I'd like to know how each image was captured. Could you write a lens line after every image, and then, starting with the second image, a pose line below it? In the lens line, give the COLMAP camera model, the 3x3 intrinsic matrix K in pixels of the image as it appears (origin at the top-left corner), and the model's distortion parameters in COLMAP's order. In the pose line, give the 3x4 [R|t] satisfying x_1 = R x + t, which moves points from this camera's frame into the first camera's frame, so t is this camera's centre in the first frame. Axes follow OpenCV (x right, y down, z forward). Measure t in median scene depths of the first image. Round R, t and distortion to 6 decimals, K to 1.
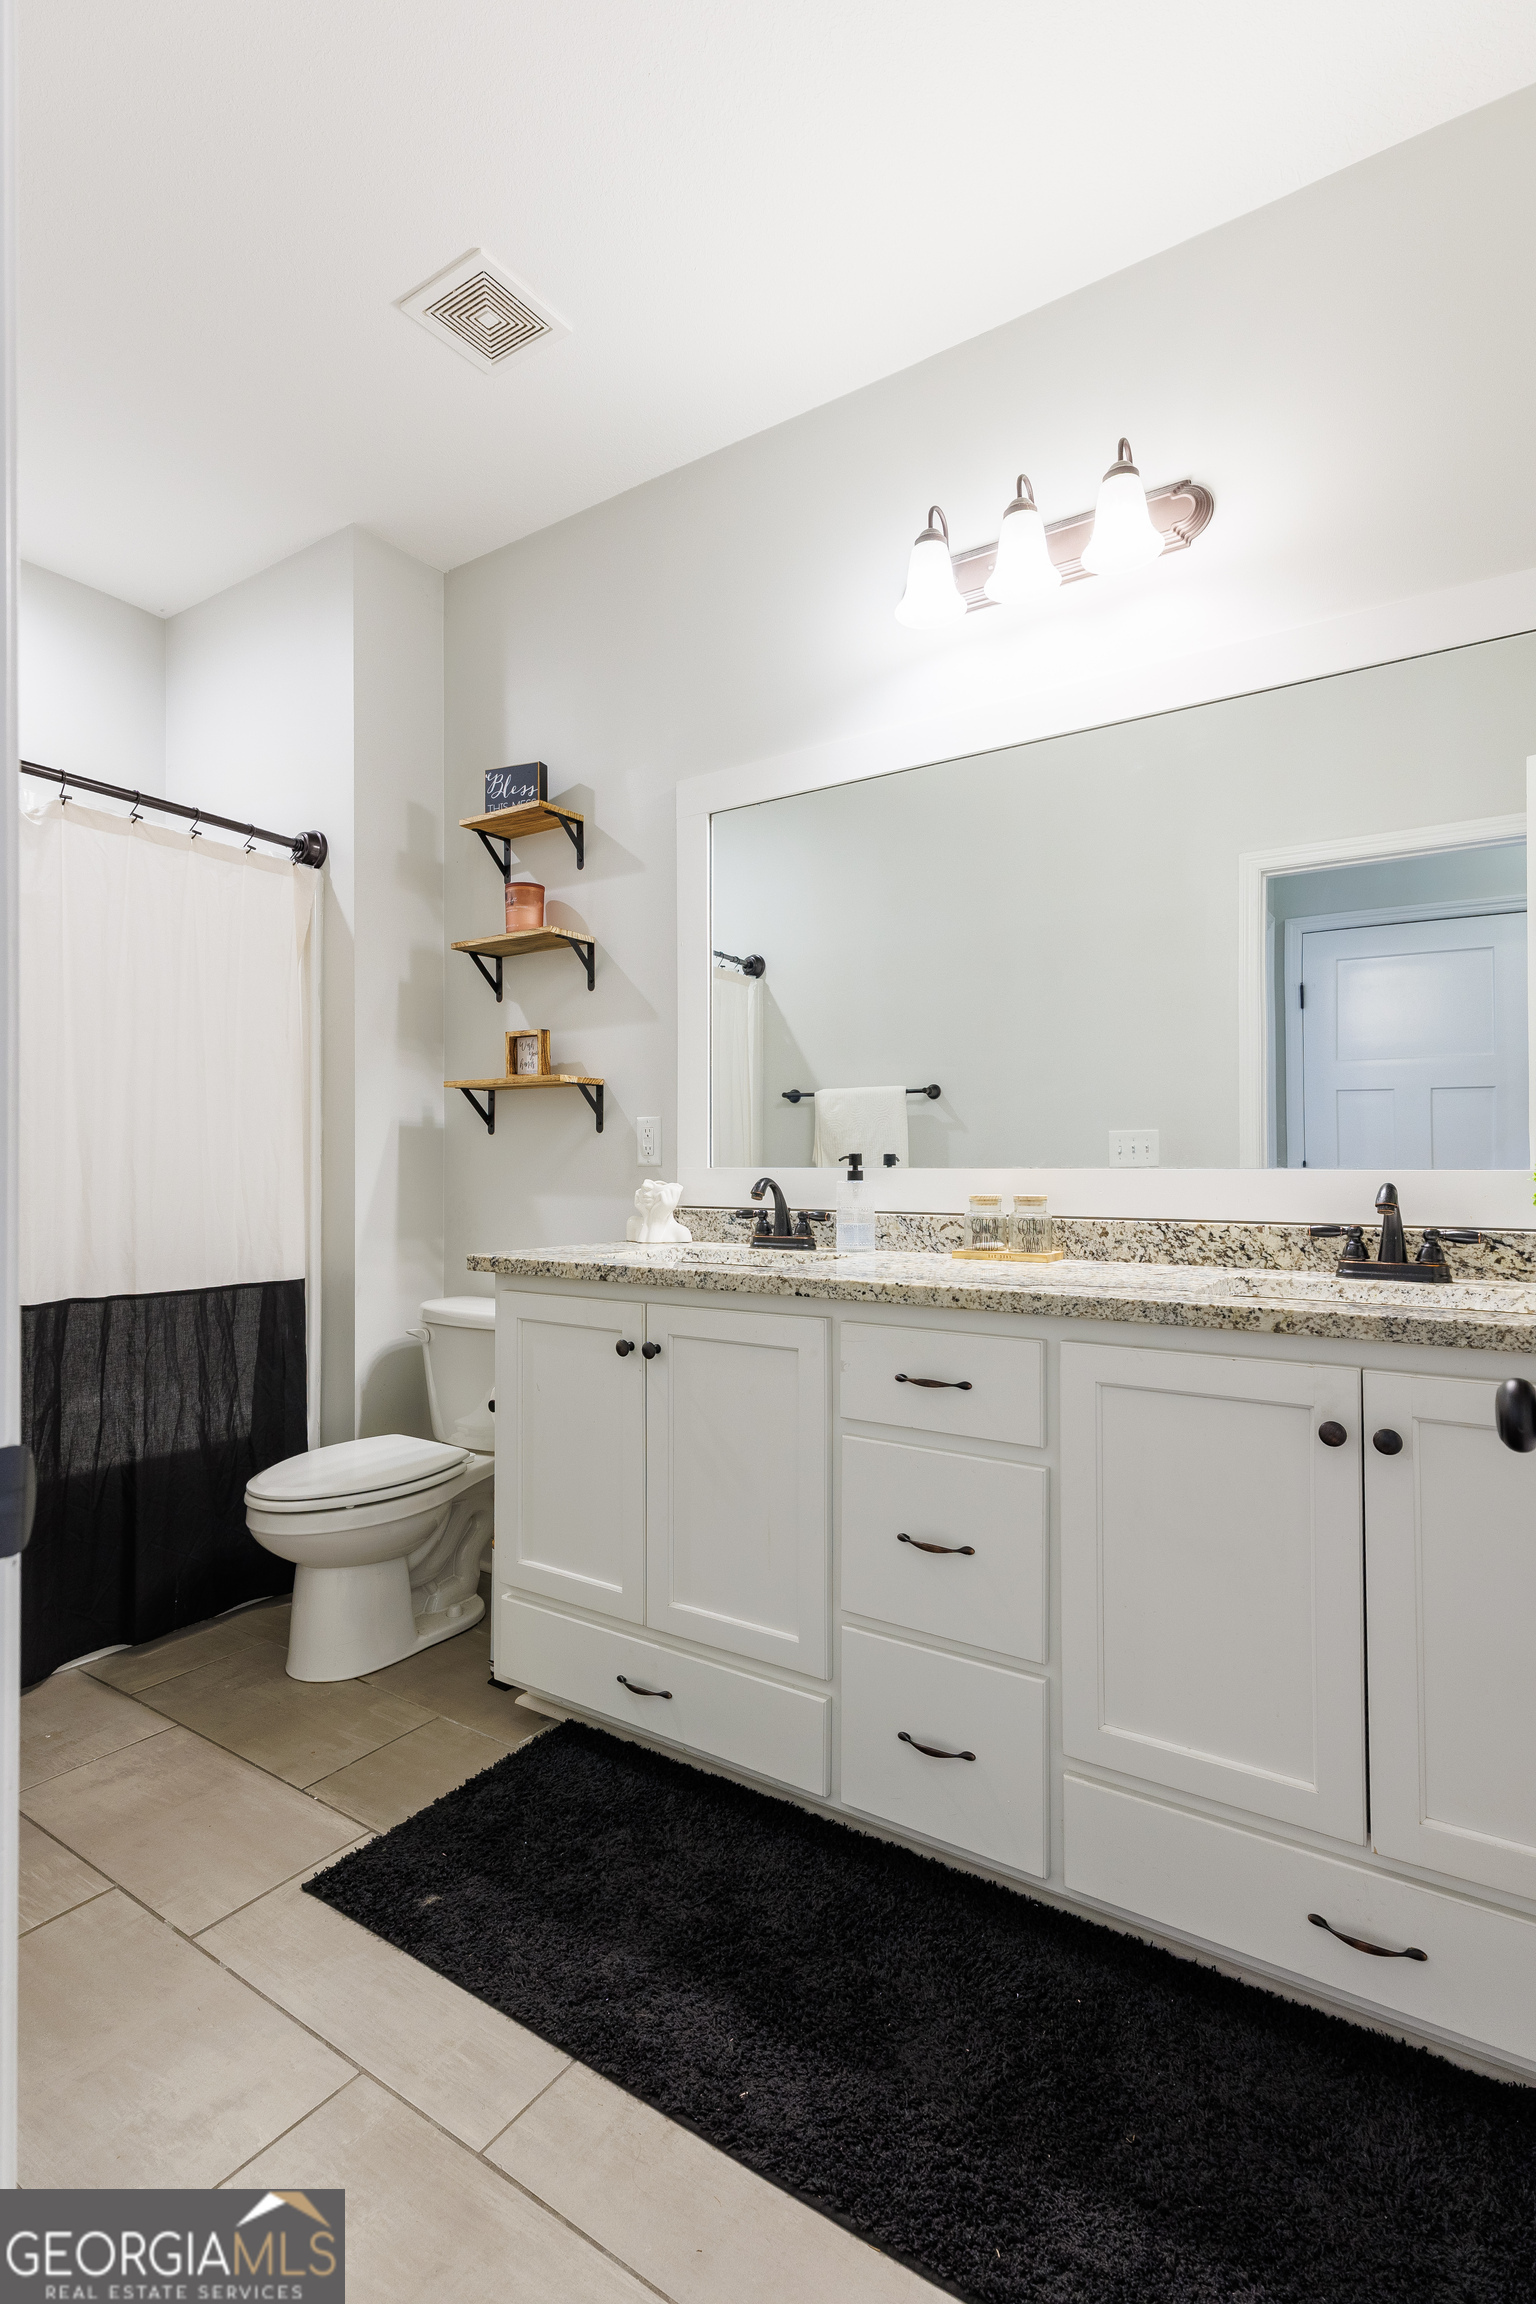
lens RADIAL K [[1056.5, 0, 769.7], [0, 1056.5, 1143.6], [0, 0, 1]] dist [0.003992, 0.000462]
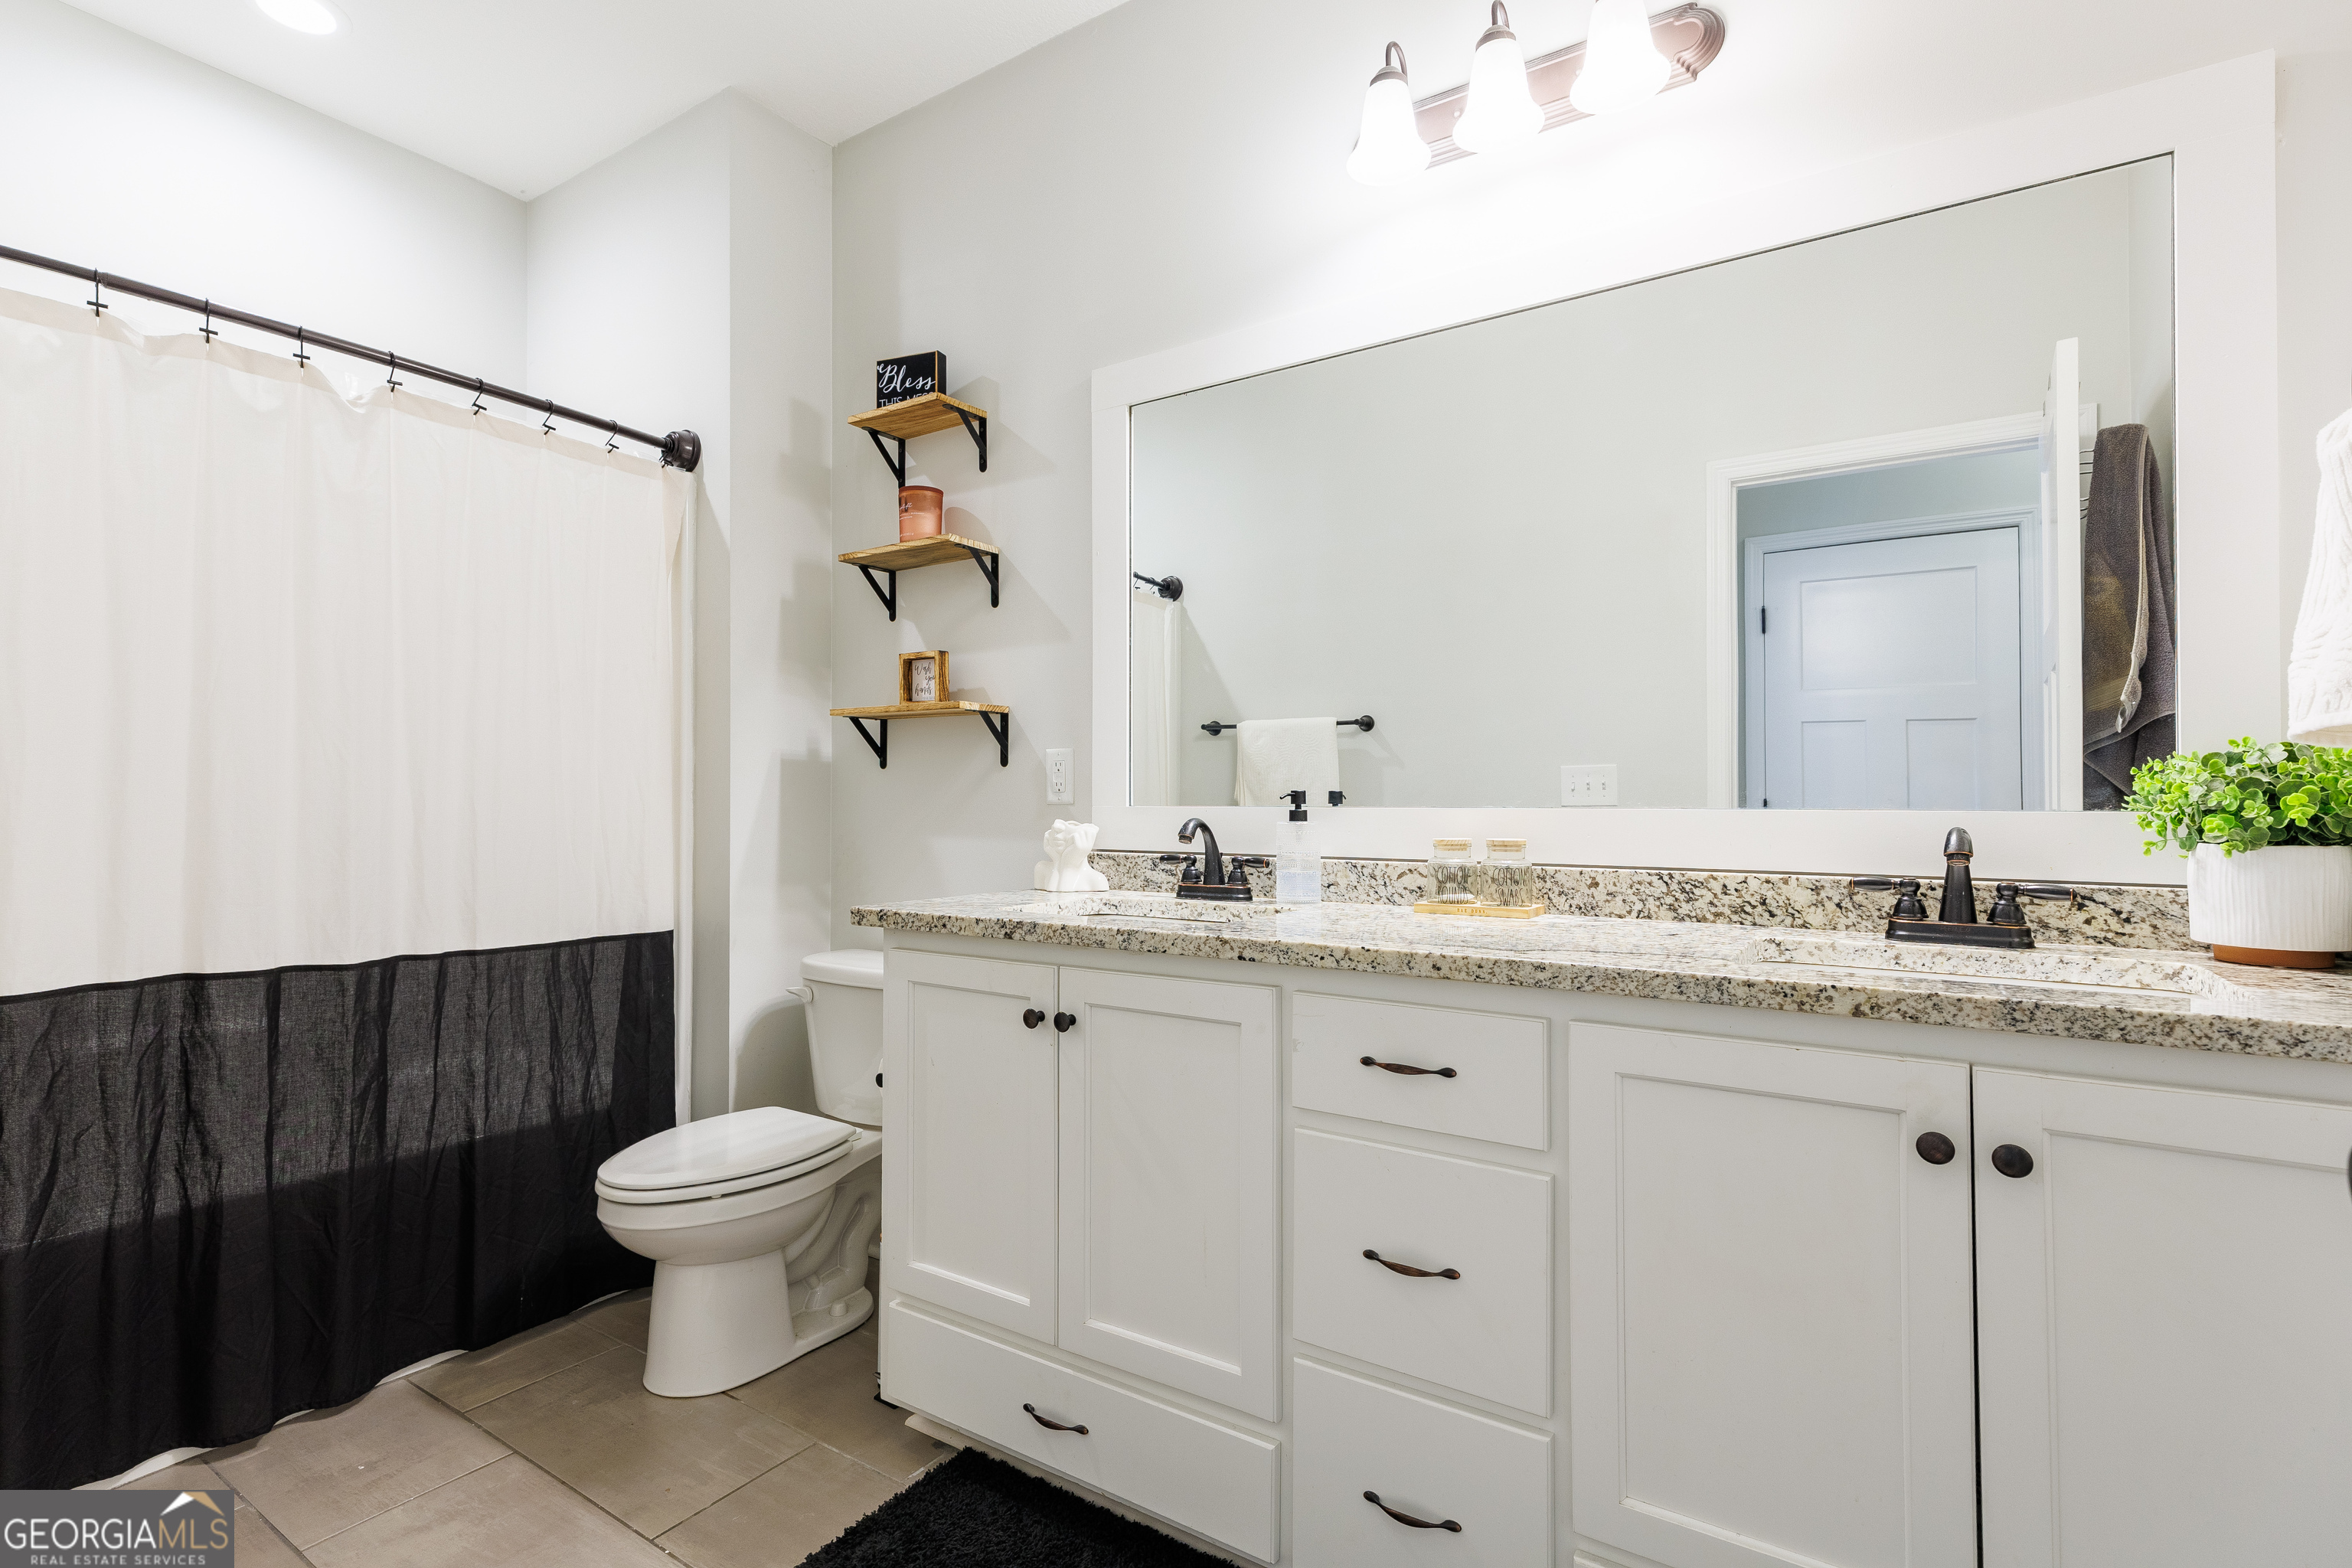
lens RADIAL K [[1078.5, 0, 1178.4], [0, 1078.5, 771.7], [0, 0, 1]] dist [0.003992, 0.000462]
pose [[0.999999, 0.001018, 0.001154, -0.018630], [-0.001009, 0.999971, -0.007587, 0.000653], [-0.001162, 0.007586, 0.999971, 0.112162]]
